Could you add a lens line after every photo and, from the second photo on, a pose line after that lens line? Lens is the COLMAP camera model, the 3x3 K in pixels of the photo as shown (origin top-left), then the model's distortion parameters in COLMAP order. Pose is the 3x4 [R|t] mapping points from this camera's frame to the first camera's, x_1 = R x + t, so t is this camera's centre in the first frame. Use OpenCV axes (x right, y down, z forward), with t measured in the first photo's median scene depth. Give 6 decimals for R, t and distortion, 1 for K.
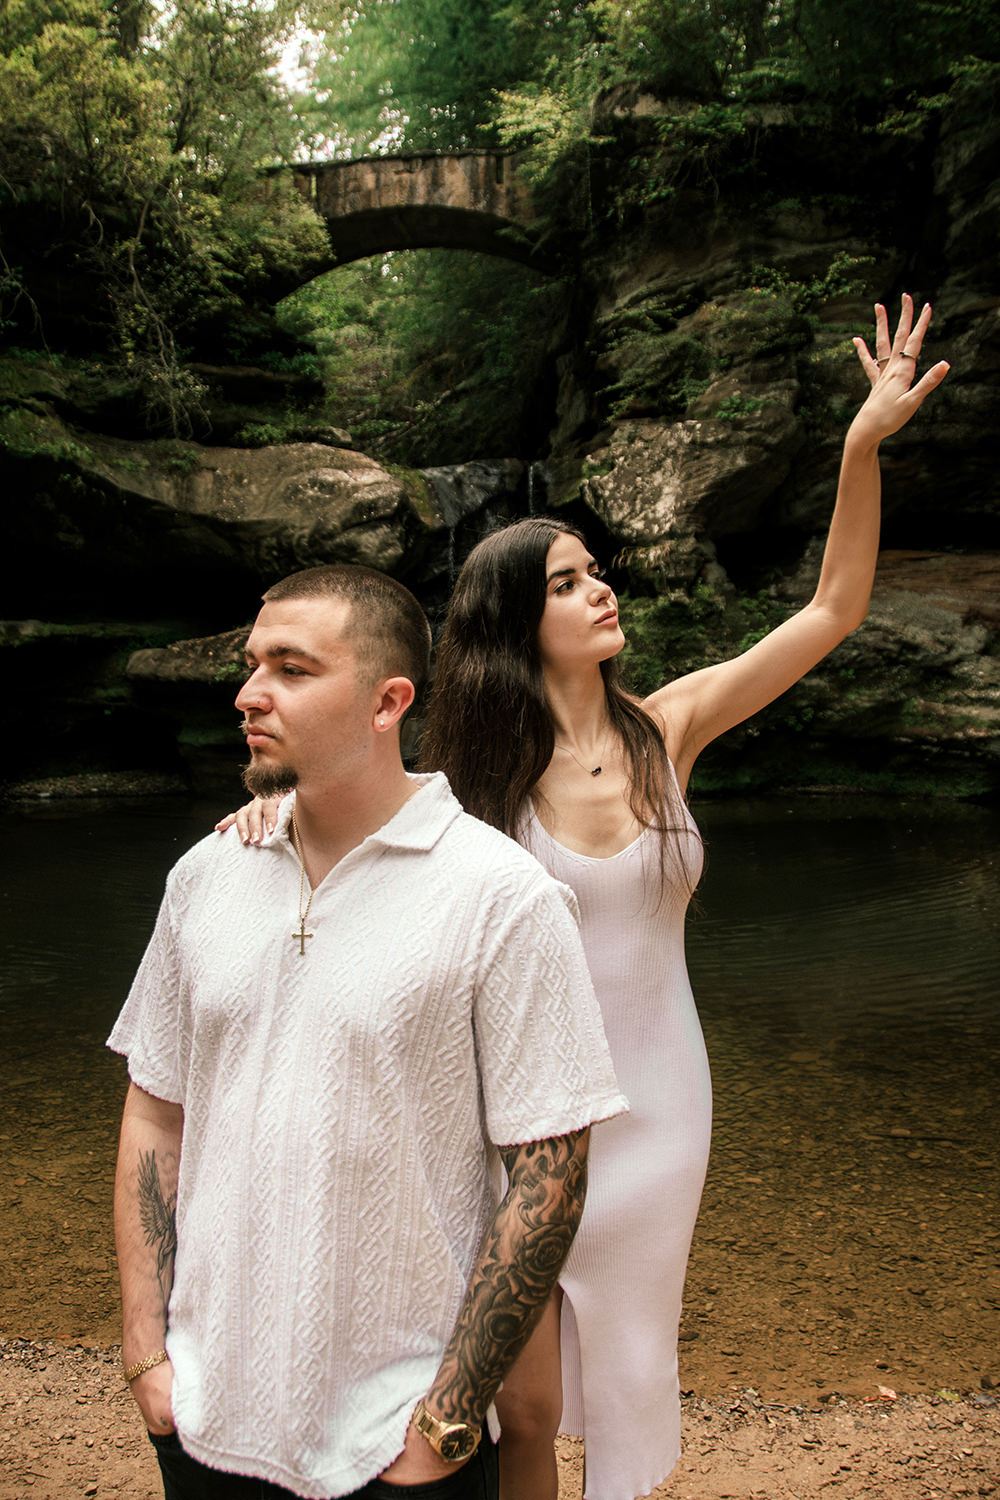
lens RADIAL K [[1169.6, 0, 494.5], [0, 1169.6, 742.3], [0, 0, 1]] dist [-0.149586, 0.070372]
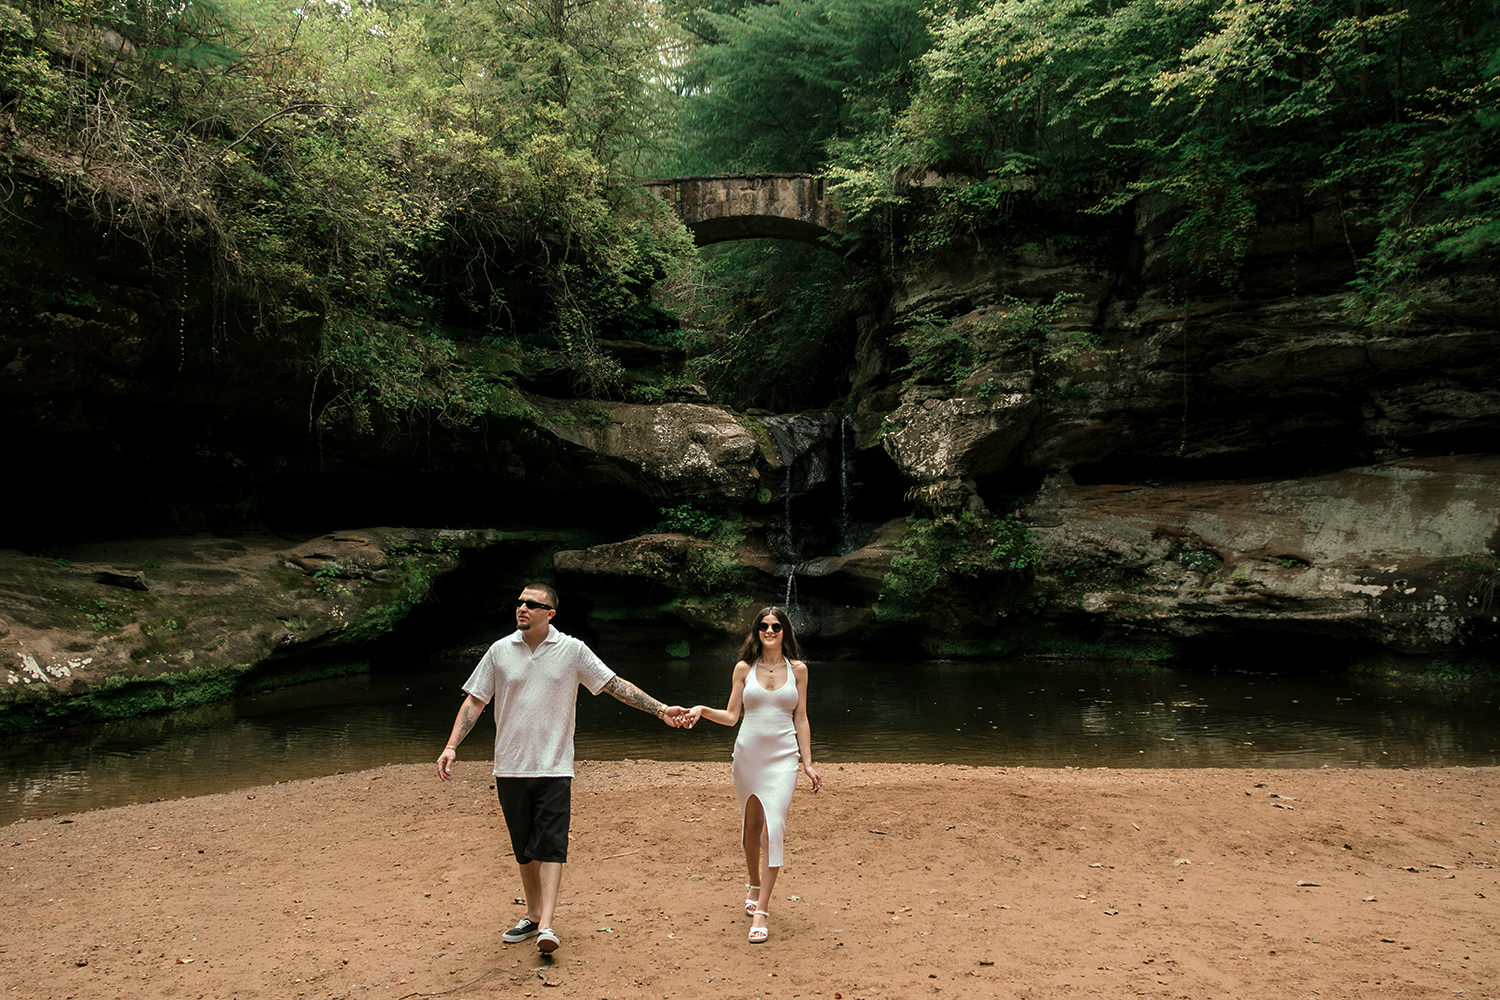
lens RADIAL K [[1377.3, 0, 767.8], [0, 1377.3, 581.0], [0, 0, 1]] dist [0.016327, -0.014280]
pose [[0.999873, 0.009263, 0.012947, -0.086070], [-0.008572, 0.998586, -0.052462, 0.042147], [-0.013415, 0.052344, 0.998539, -0.681274]]
